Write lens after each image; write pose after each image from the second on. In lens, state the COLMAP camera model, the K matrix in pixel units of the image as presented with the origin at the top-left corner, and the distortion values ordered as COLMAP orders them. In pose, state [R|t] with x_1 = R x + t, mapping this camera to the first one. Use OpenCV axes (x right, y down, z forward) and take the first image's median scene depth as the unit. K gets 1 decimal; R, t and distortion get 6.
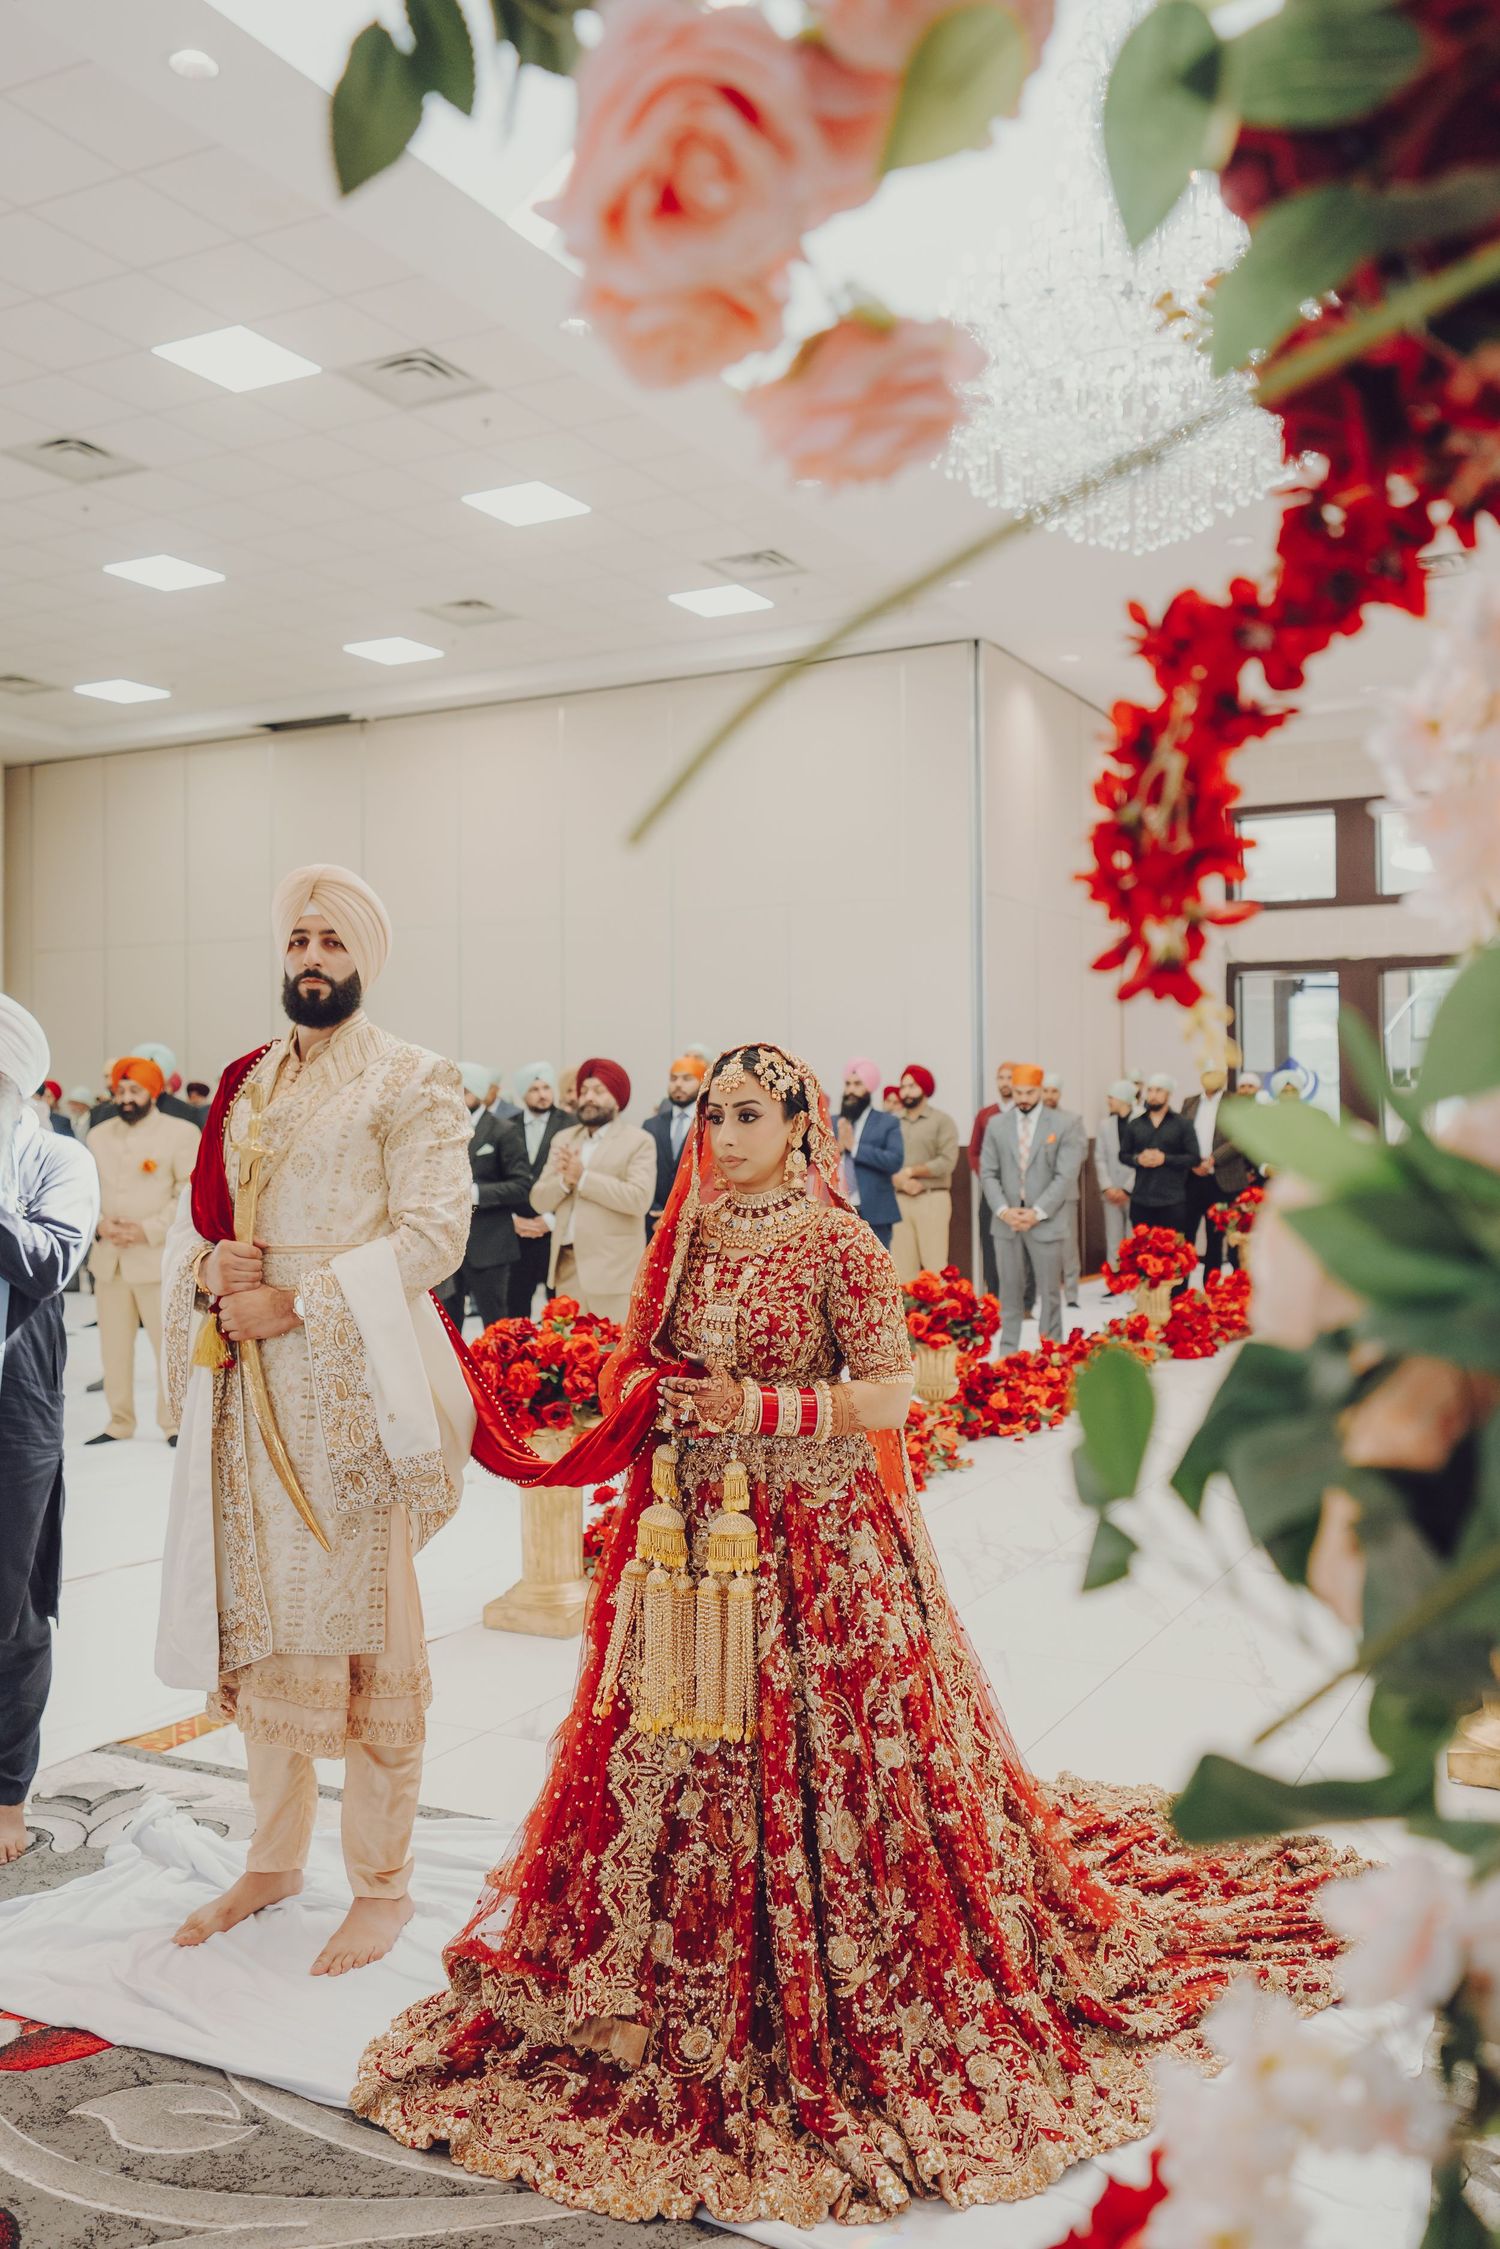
lens RADIAL K [[1816.9, 0, 774.7], [0, 1816.9, 1090.8], [0, 0, 1]] dist [-0.004909, 0.064166]
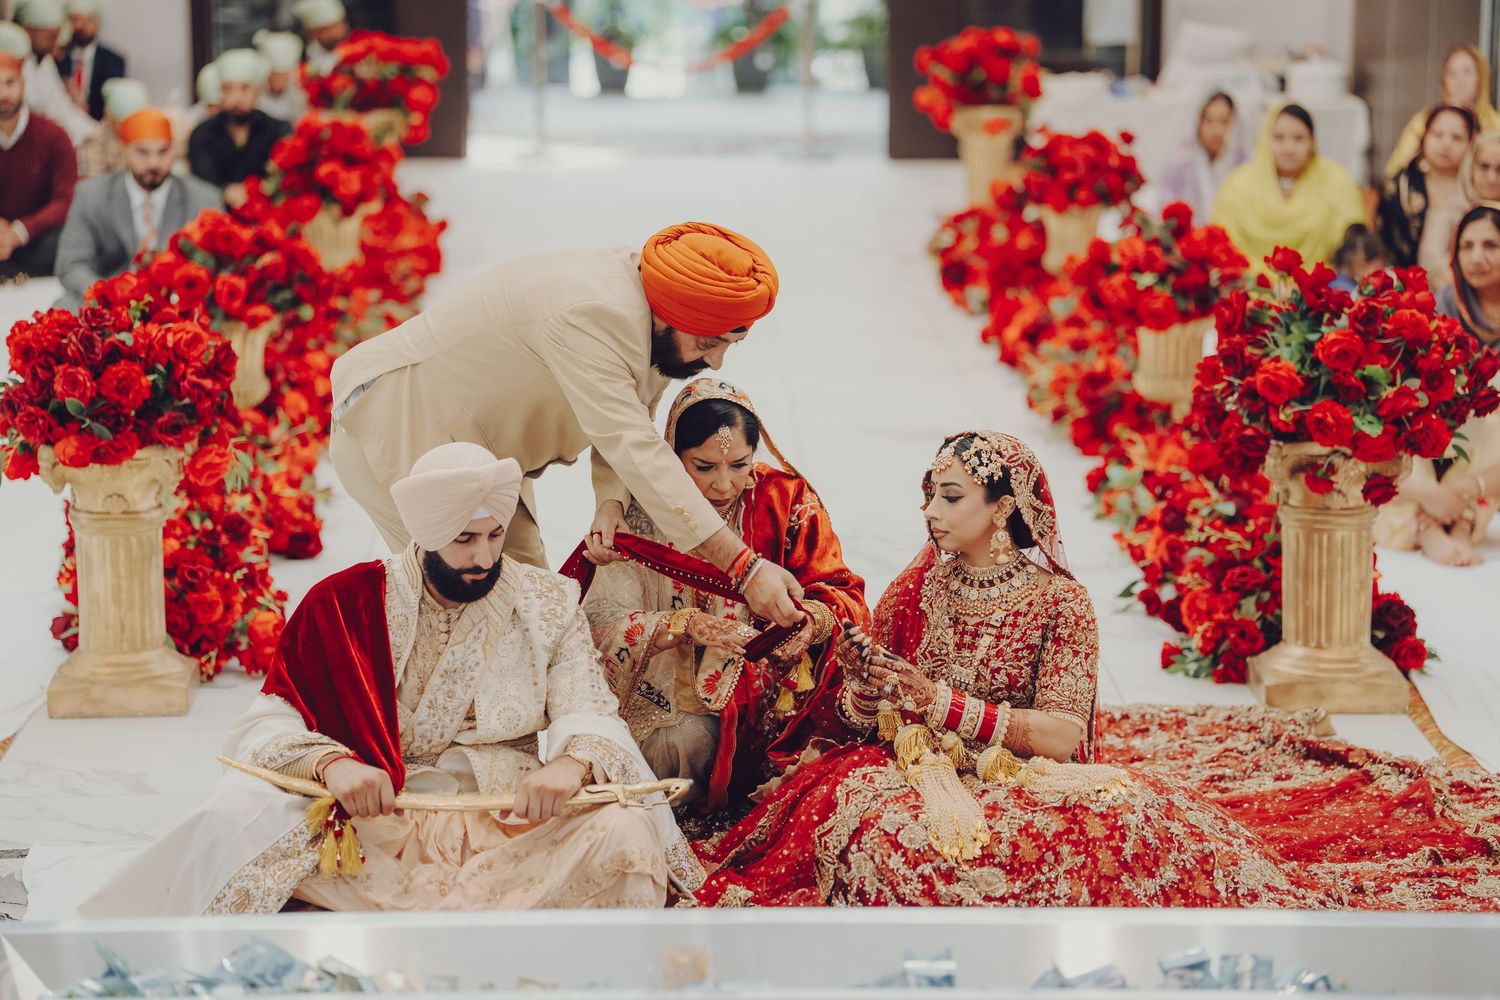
lens RADIAL K [[4343.9, 0, 751.4], [0, 4343.9, 466.7], [0, 0, 1]] dist [0.508411, 1.005077]
pose [[0.871536, -0.071264, 0.485125, -1.353907], [-0.012556, 0.985814, 0.167371, -0.195577], [-0.490170, -0.151961, 0.858278, -1.173967]]
